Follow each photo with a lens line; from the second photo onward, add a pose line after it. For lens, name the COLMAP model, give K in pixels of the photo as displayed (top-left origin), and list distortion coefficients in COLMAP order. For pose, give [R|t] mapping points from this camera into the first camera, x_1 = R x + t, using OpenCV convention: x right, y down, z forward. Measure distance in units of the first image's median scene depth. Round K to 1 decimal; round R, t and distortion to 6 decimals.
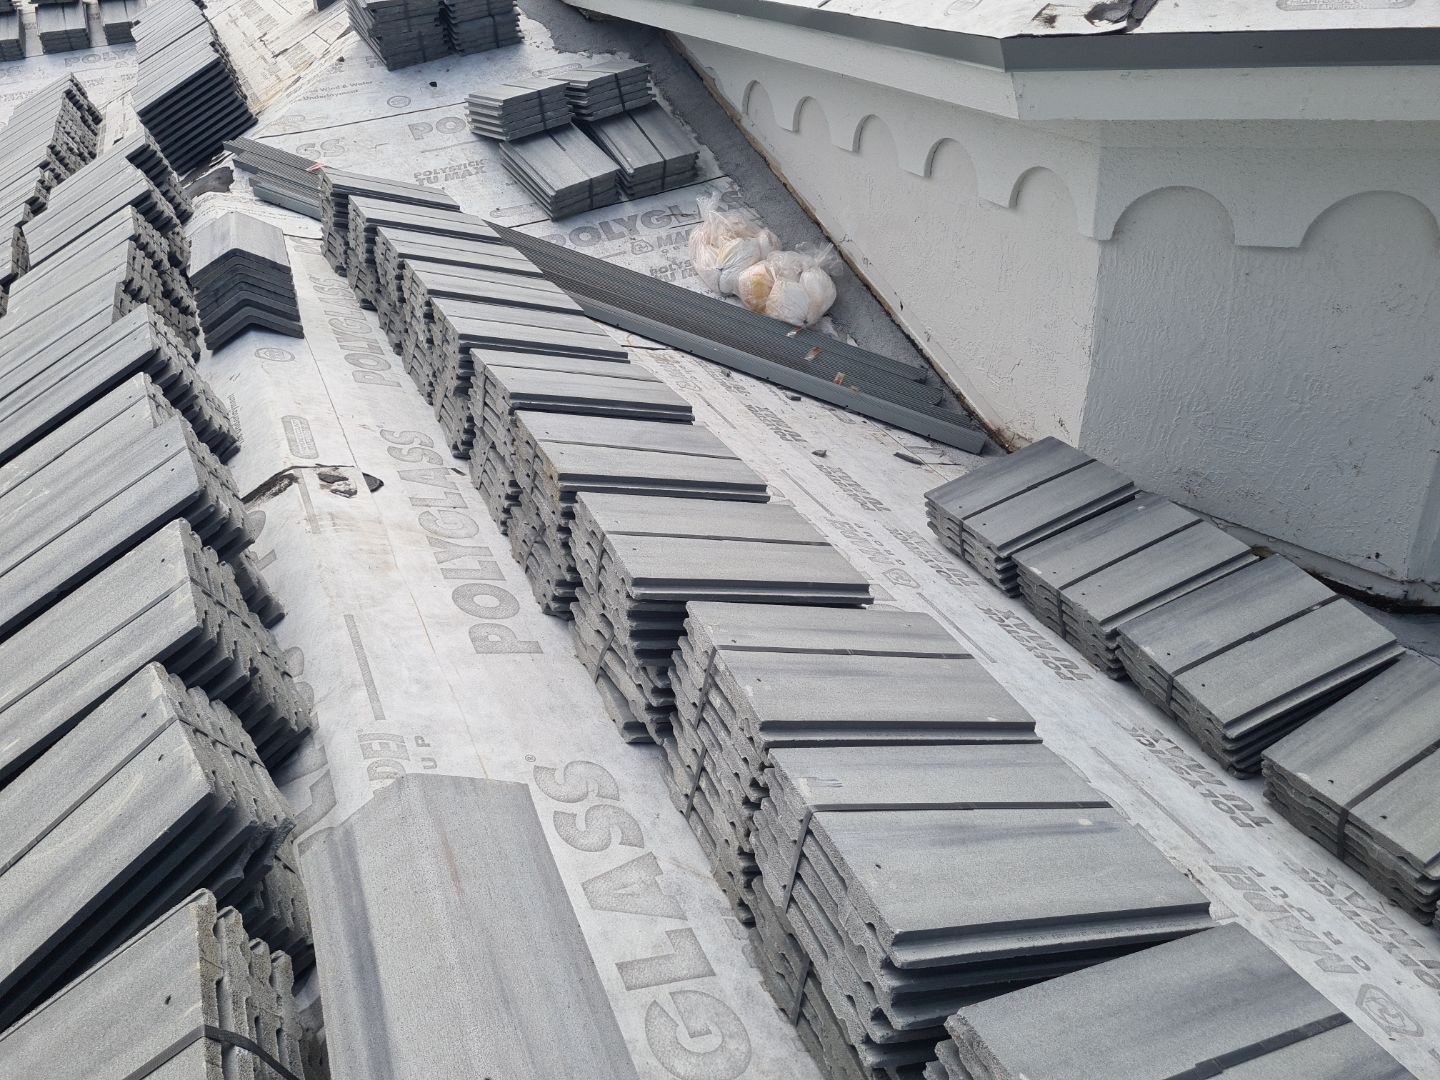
lens RADIAL K [[1065.6, 0, 720.0], [0, 1065.6, 540.0], [0, 0, 1]] dist [0.047138, -0.036632]
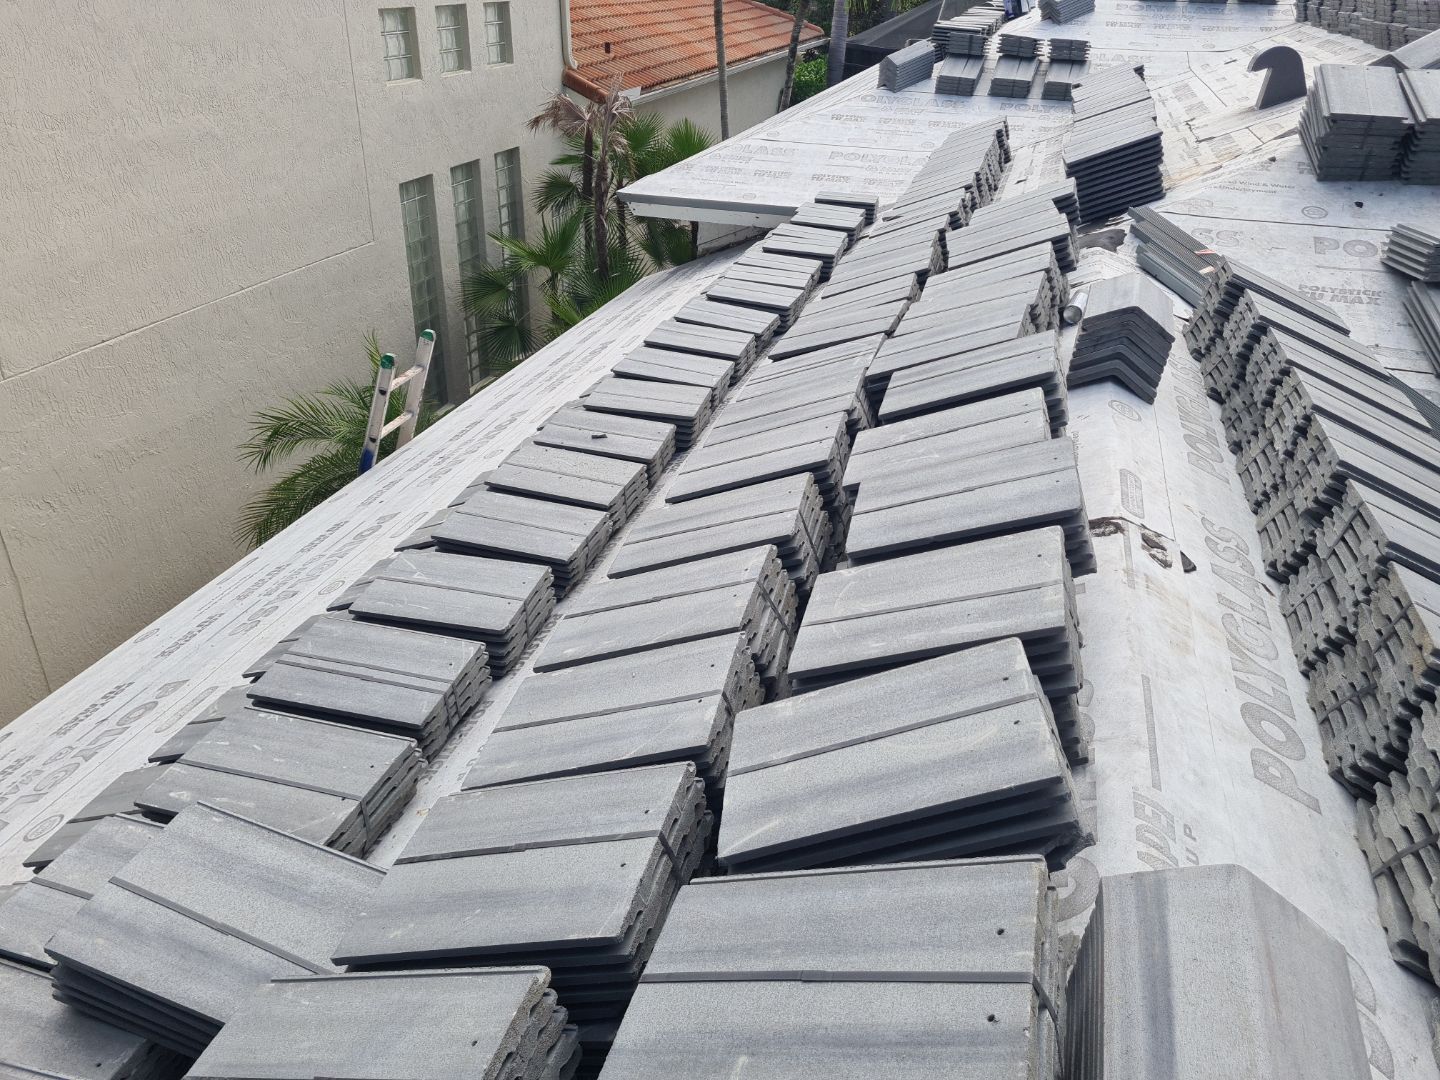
lens RADIAL K [[1065.6, 0, 720.0], [0, 1065.6, 540.0], [0, 0, 1]] dist [0.047138, -0.036632]
pose [[0.745618, 0.415643, -0.520859, -0.110058], [-0.448285, 0.891190, 0.069438, 0.041628], [0.493046, 0.181720, 0.850814, -0.052611]]
